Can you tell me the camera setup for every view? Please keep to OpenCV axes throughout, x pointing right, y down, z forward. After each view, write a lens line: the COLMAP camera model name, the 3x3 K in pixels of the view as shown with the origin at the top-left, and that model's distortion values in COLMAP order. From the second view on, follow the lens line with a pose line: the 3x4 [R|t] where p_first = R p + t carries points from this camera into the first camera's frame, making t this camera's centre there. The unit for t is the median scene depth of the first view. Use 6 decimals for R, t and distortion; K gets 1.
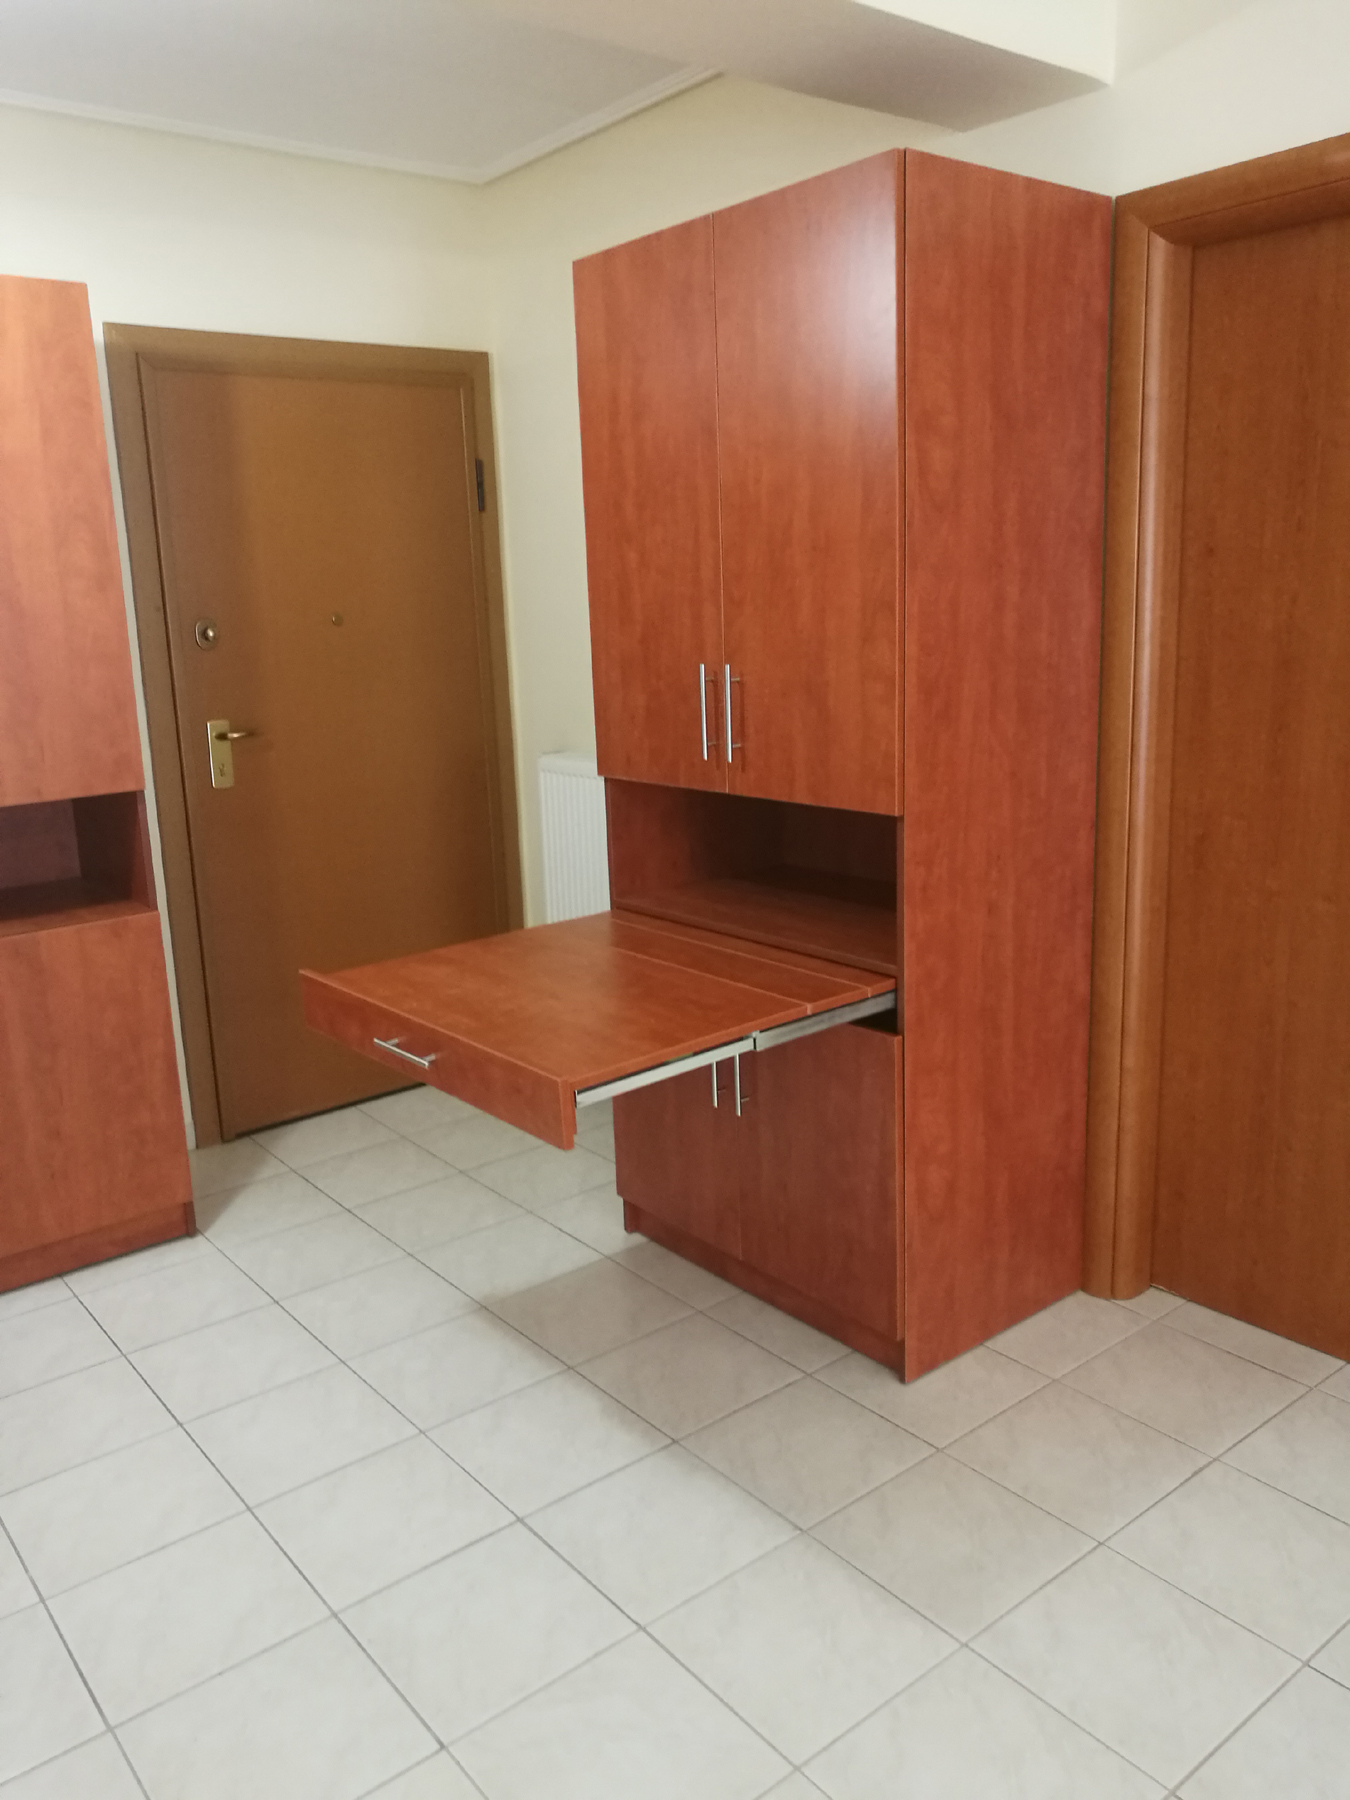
lens RADIAL K [[1430.8, 0, 632.7], [0, 1430.8, 903.5], [0, 0, 1]] dist [0.004171, 0.001430]
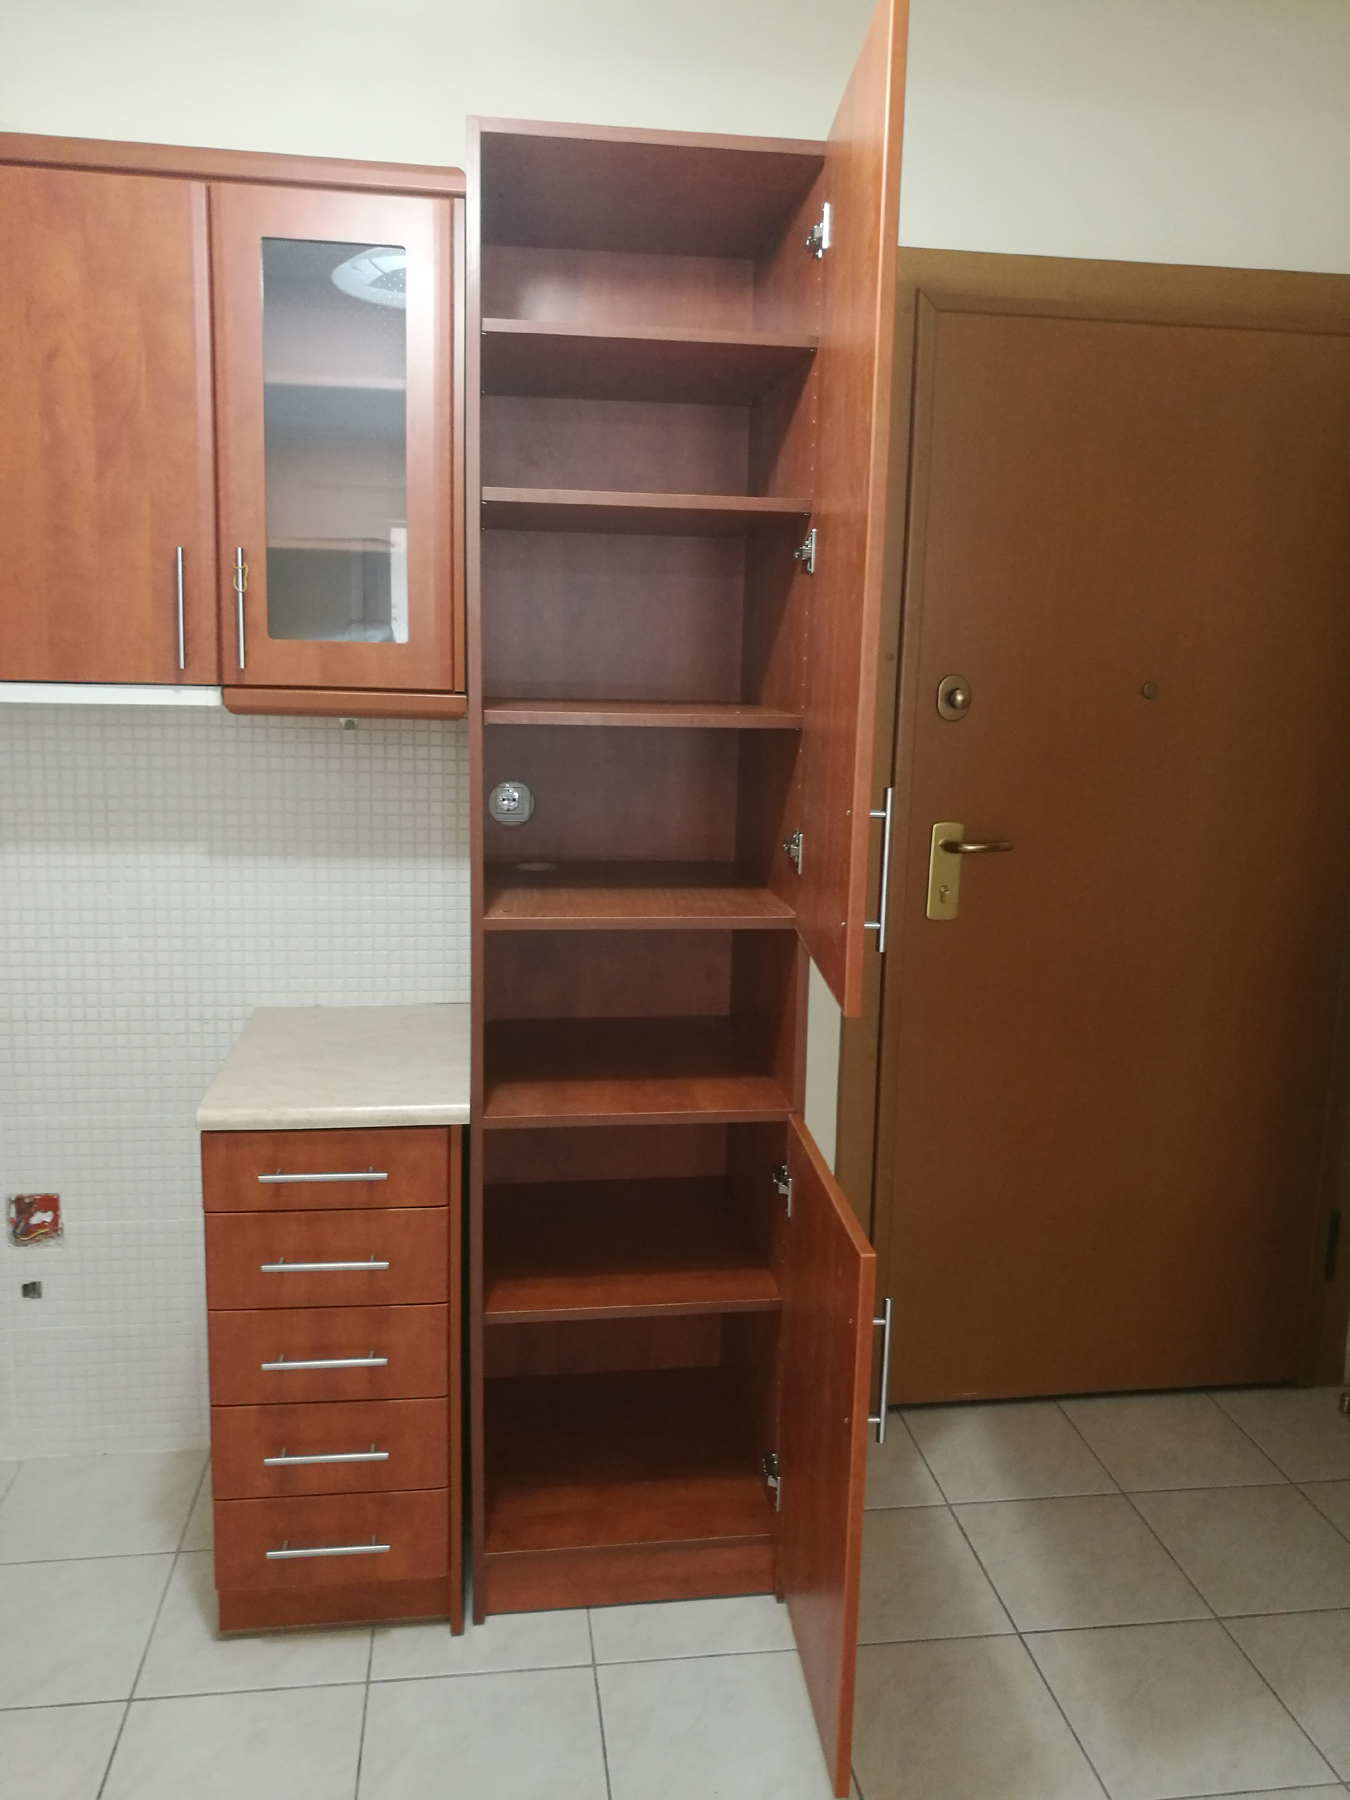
lens RADIAL K [[1431.1, 0, 686.4], [0, 1431.1, 890.2], [0, 0, 1]] dist [0.006426, 0.000427]
pose [[0.875121, 0.146366, -0.461237, -0.080192], [-0.169473, 0.985495, -0.008817, -0.069978], [0.453257, 0.085883, 0.887233, 0.342734]]
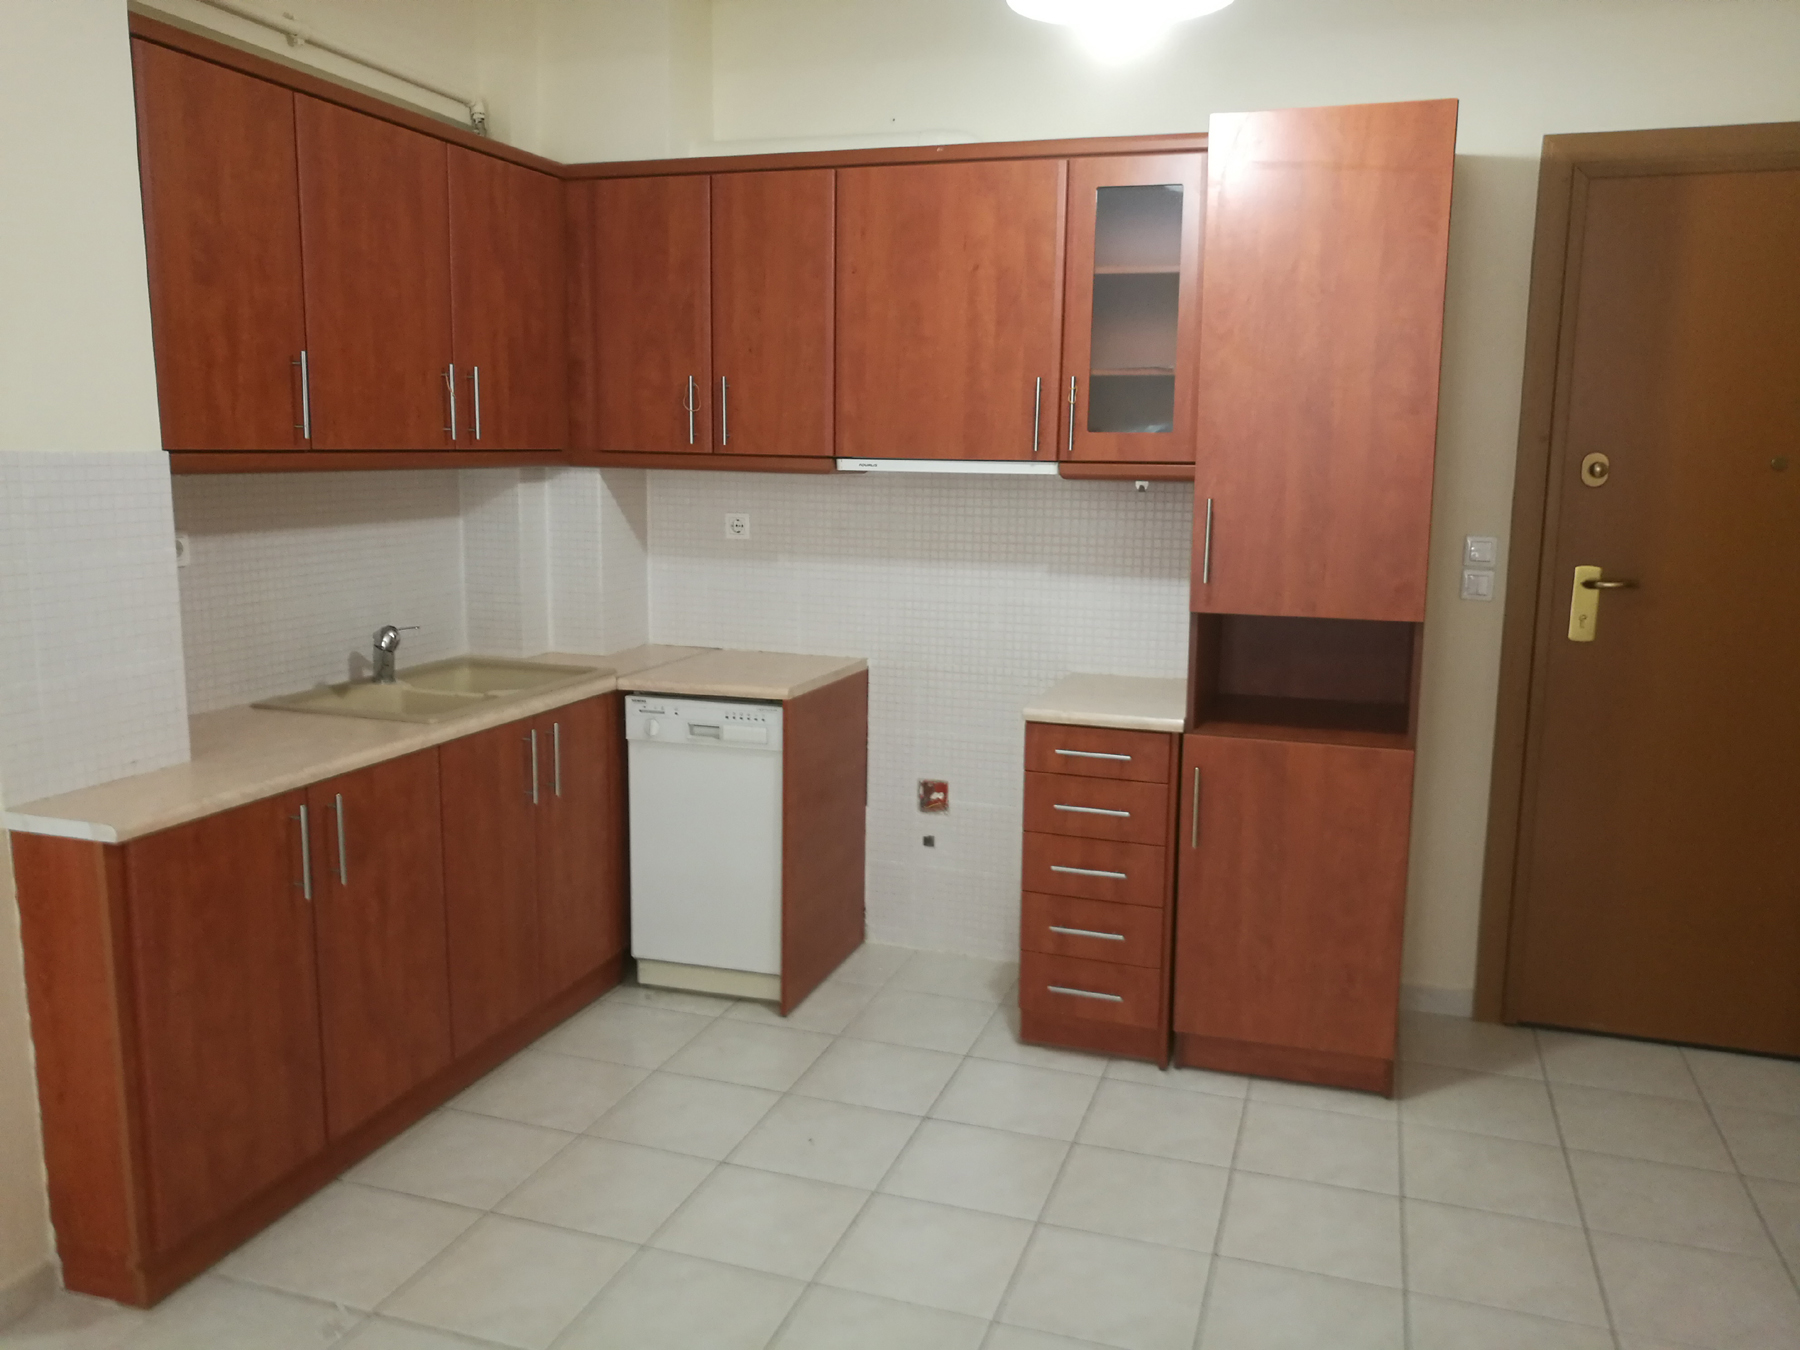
lens RADIAL K [[1431.1, 0, 900.0], [0, 1431.1, 675.0], [0, 0, 1]] dist [0.006426, 0.000427]
pose [[0.569331, 0.186822, -0.800599, 0.196893], [-0.217799, 0.973316, 0.072242, -0.033446], [0.792733, 0.133240, 0.594829, 0.140305]]
